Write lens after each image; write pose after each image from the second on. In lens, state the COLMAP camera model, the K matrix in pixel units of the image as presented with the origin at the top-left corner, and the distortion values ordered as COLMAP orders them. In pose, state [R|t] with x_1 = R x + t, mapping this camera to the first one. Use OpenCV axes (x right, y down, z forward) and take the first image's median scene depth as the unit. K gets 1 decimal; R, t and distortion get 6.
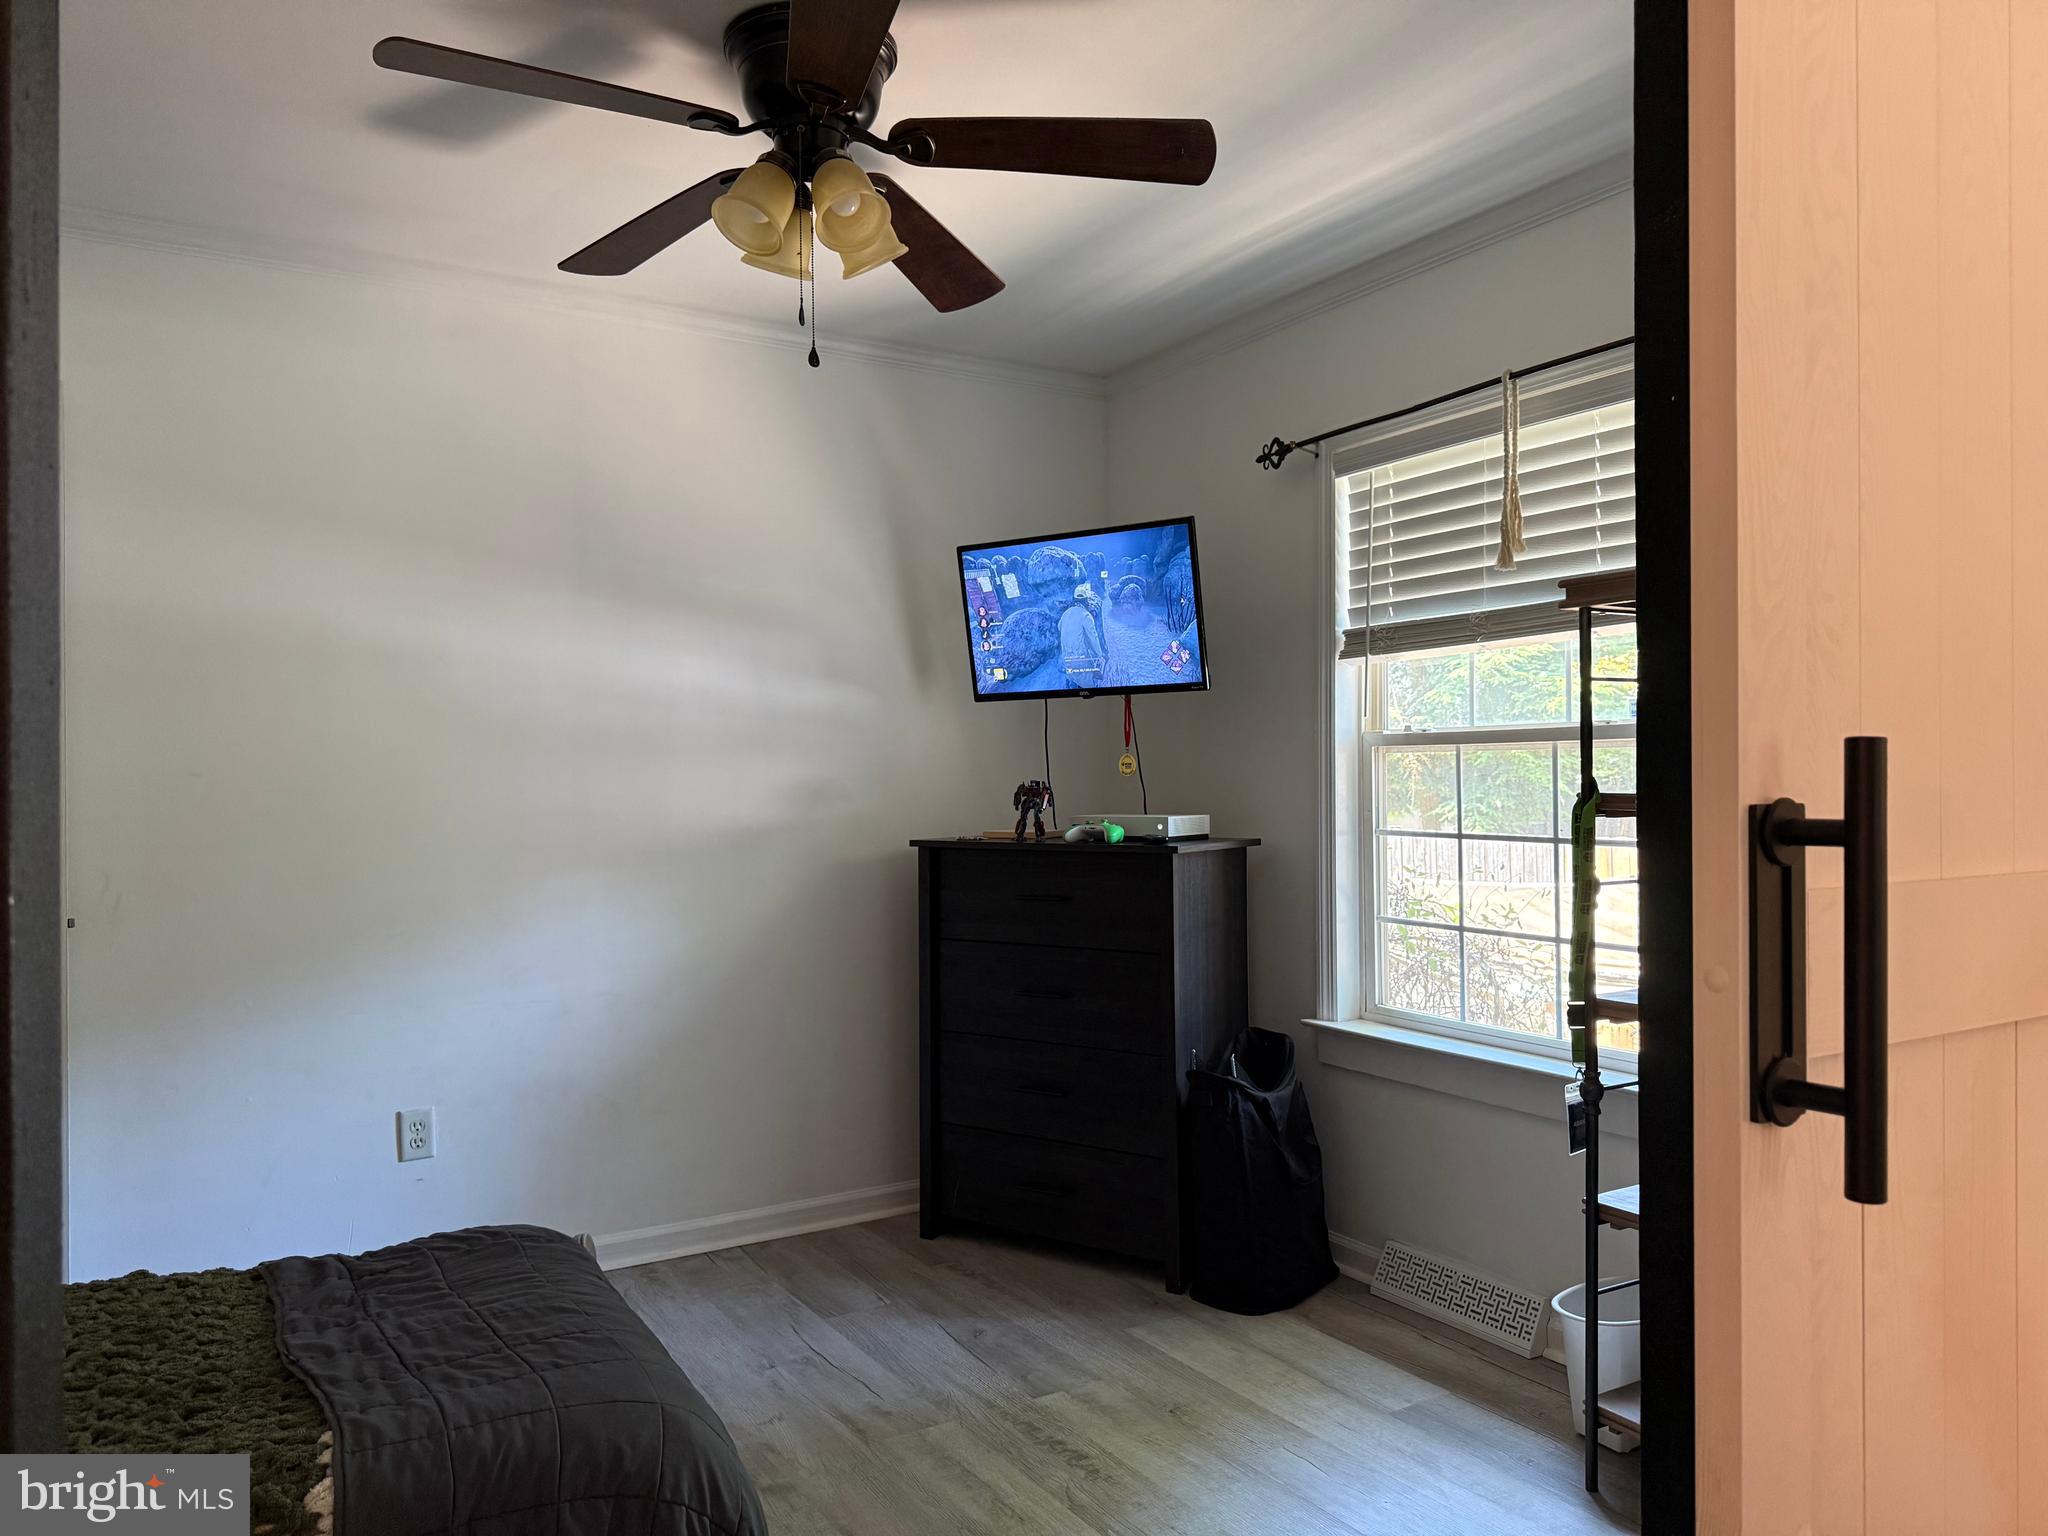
lens RADIAL K [[1436.9, 0, 1024.0], [0, 1436.9, 768.0], [0, 0, 1]] dist [0.119717, -0.177232]
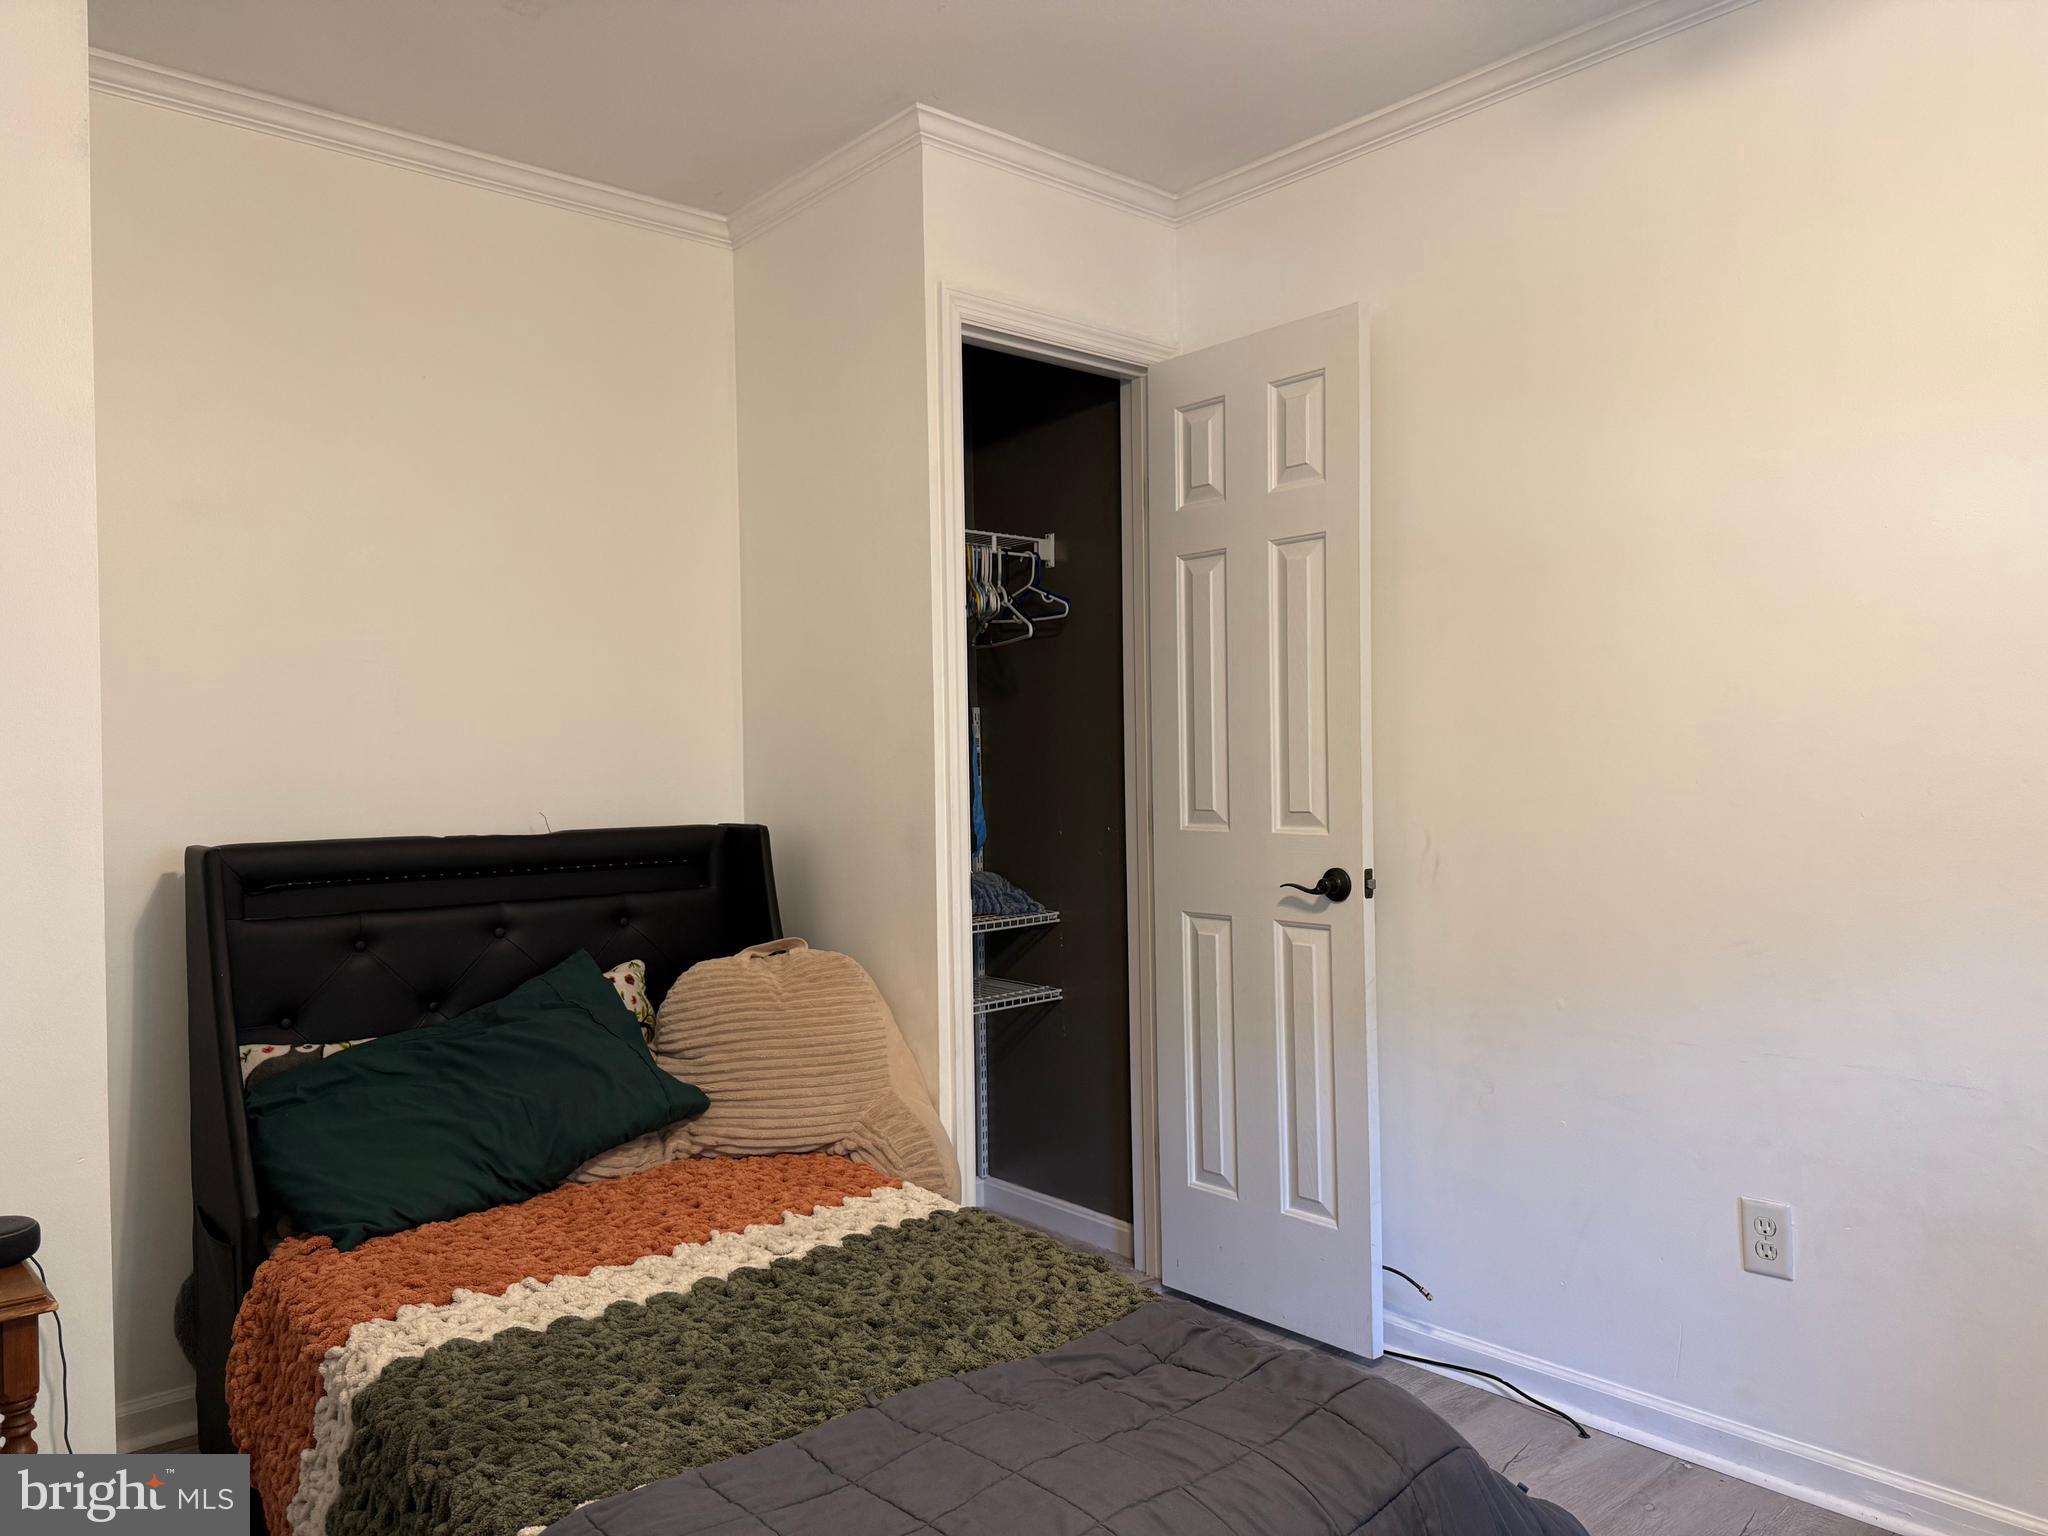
lens RADIAL K [[1436.9, 0, 1024.0], [0, 1436.9, 768.0], [0, 0, 1]] dist [0.119717, -0.177232]
pose [[0.185830, 0.010595, -0.982525, 0.256717], [0.017651, 0.999745, 0.014119, 0.012761], [0.982423, -0.019966, 0.185595, 0.665539]]
